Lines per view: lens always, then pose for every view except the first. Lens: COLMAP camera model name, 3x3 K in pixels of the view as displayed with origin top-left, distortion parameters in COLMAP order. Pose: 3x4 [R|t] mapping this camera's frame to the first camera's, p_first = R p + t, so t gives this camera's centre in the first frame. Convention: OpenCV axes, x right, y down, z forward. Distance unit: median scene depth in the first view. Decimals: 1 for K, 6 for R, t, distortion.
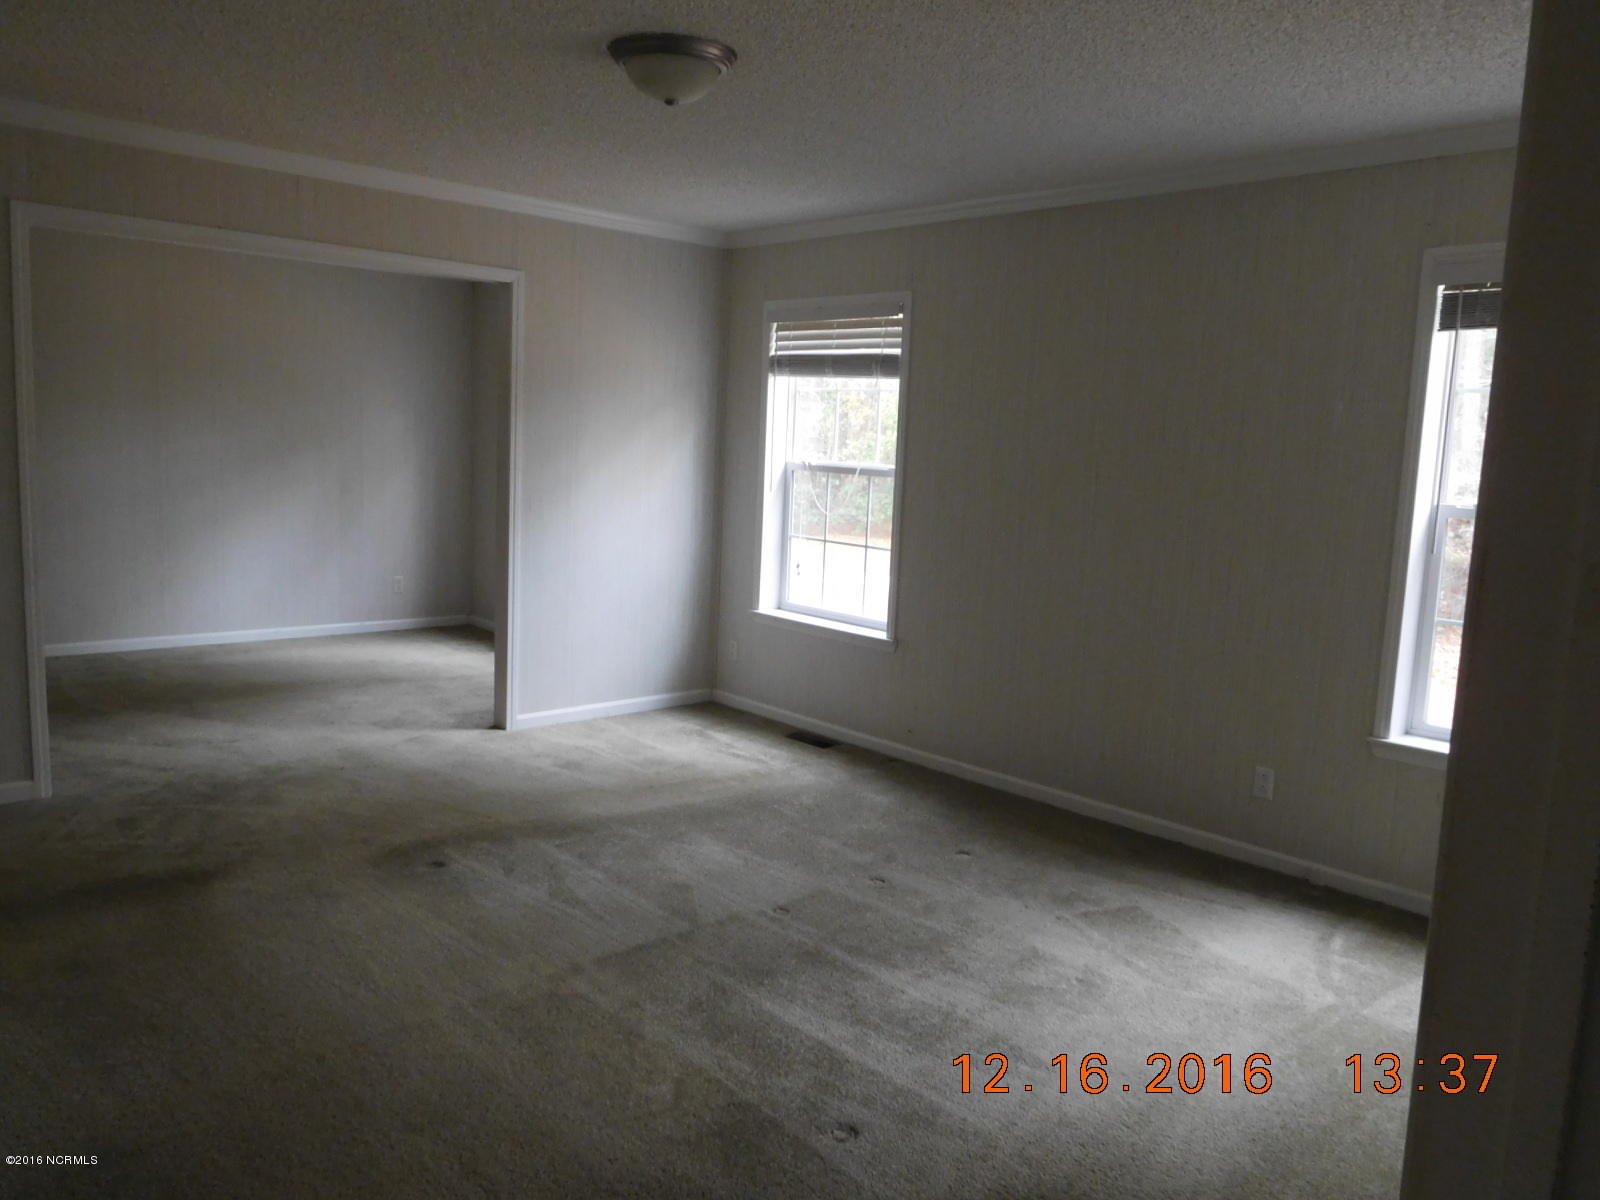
lens RADIAL K [[1240.1, 0, 804.7], [0, 1240.1, 606.7], [0, 0, 1]] dist [0.011000, 0.003840]
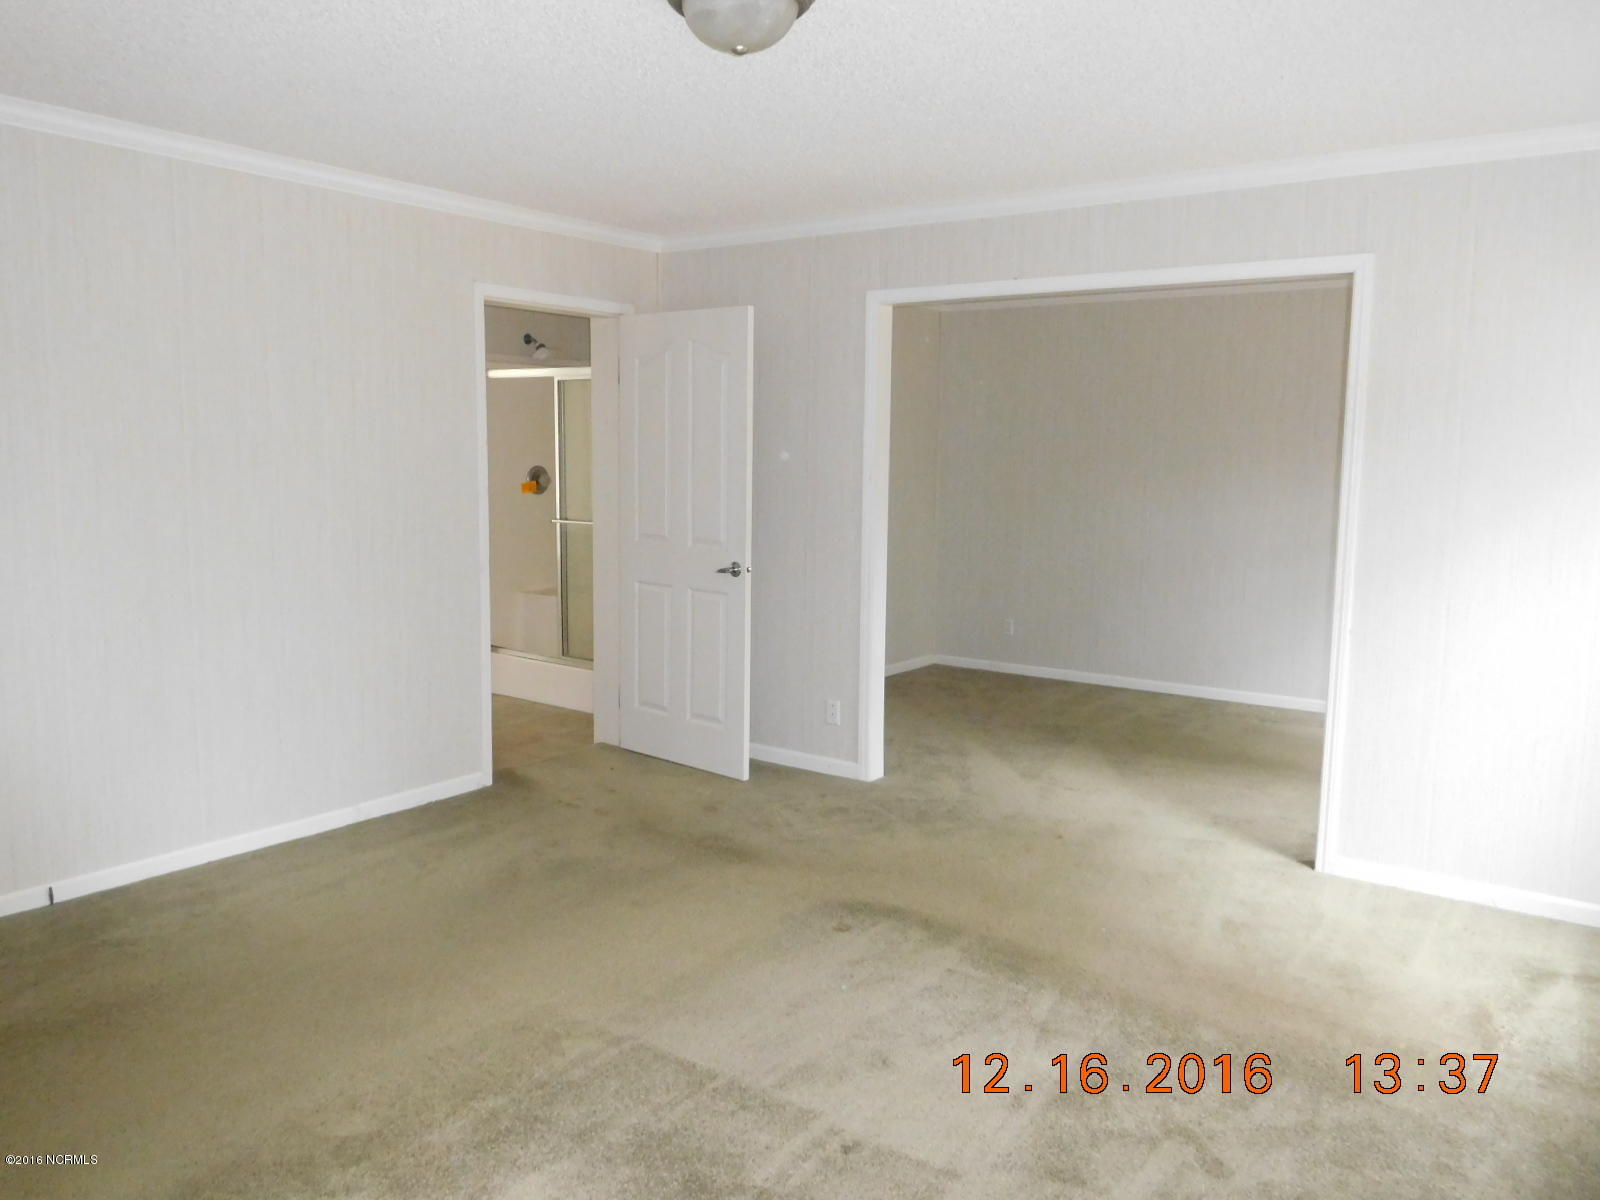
lens RADIAL K [[1240.1, 0, 805.9], [0, 1240.1, 592.8], [0, 0, 1]] dist [0.011000, 0.003840]
pose [[0.179581, 0.069970, -0.981252, 0.471294], [-0.135094, 0.989771, 0.045854, -0.064402], [0.974423, 0.124327, 0.187197, 0.598012]]
